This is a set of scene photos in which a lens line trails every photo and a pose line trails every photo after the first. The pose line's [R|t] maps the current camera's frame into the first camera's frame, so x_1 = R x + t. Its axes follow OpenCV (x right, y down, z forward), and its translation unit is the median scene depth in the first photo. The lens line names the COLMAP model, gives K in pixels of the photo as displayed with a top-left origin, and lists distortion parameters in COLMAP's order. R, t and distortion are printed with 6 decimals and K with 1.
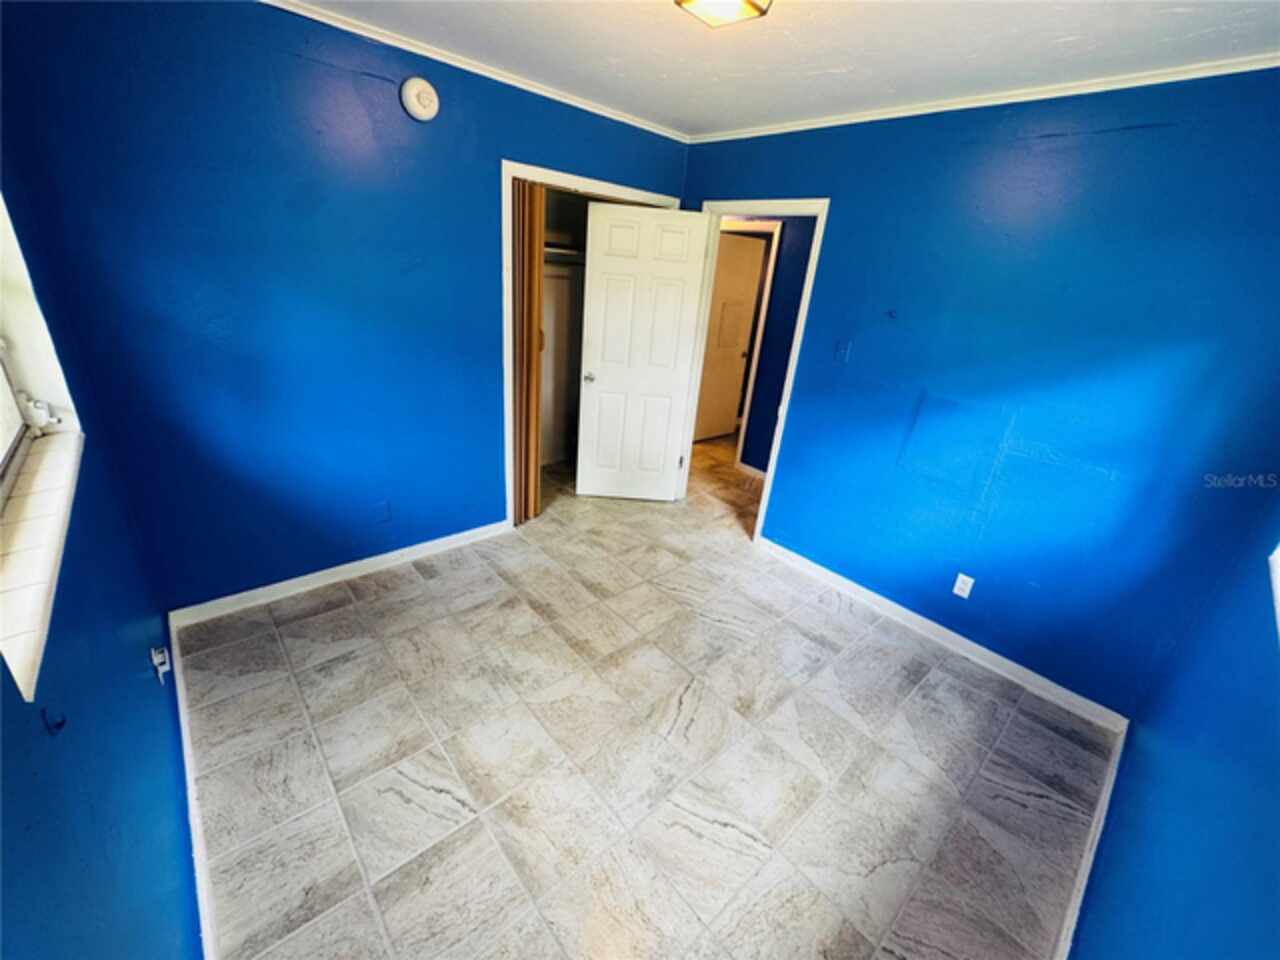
lens RADIAL K [[517.3, 0, 640.7], [0, 517.3, 478.7], [0, 0, 1]] dist [0.000880, -0.000722]
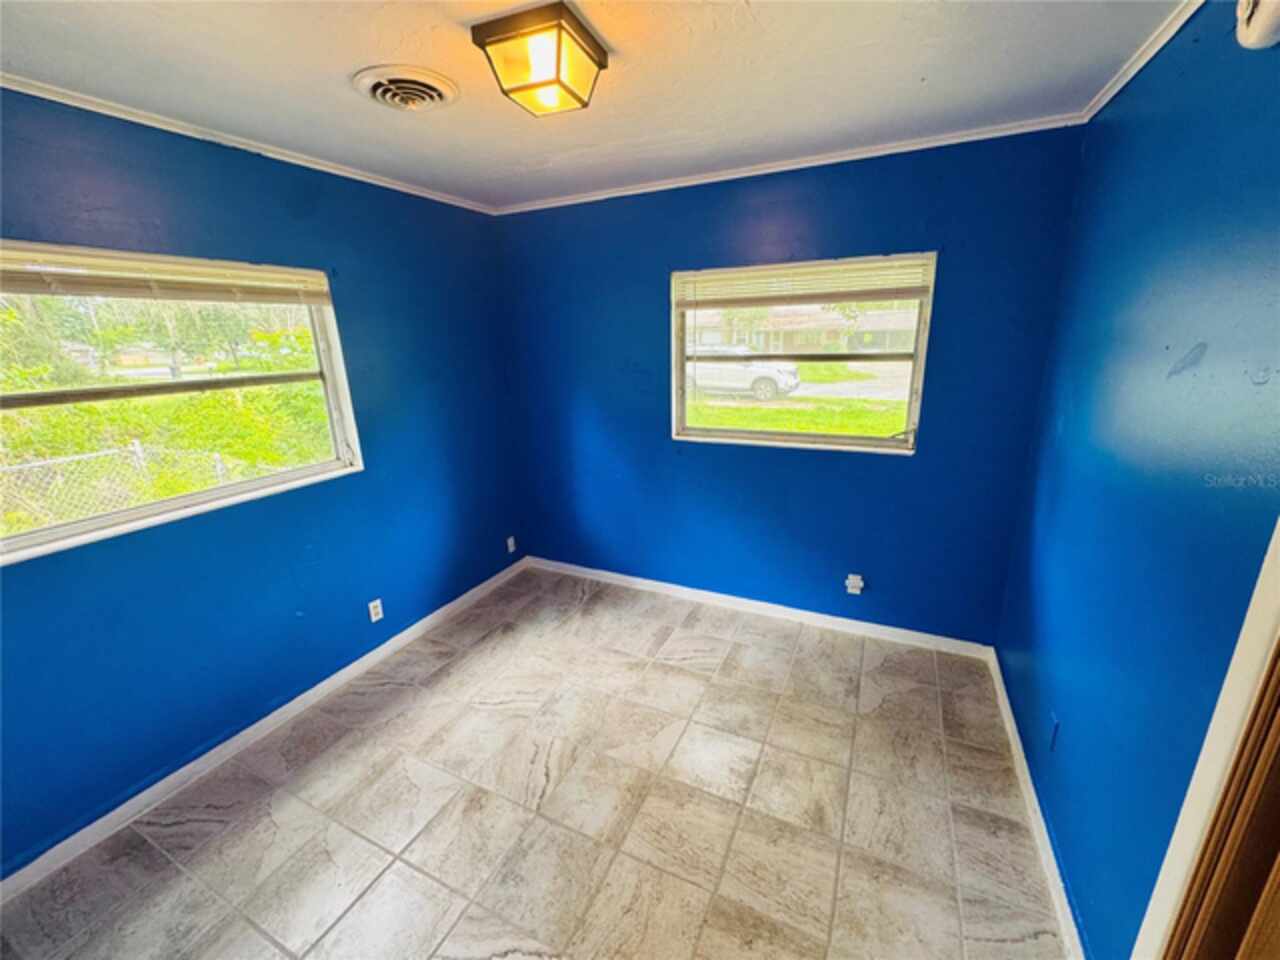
lens RADIAL K [[517.3, 0, 638.4], [0, 517.3, 483.3], [0, 0, 1]] dist [0.000880, -0.000722]
pose [[-0.925036, 0.047066, -0.376952, 0.261496], [-0.193286, 0.795933, 0.573700, -0.584375], [0.327030, 0.603553, -0.727169, 1.459682]]
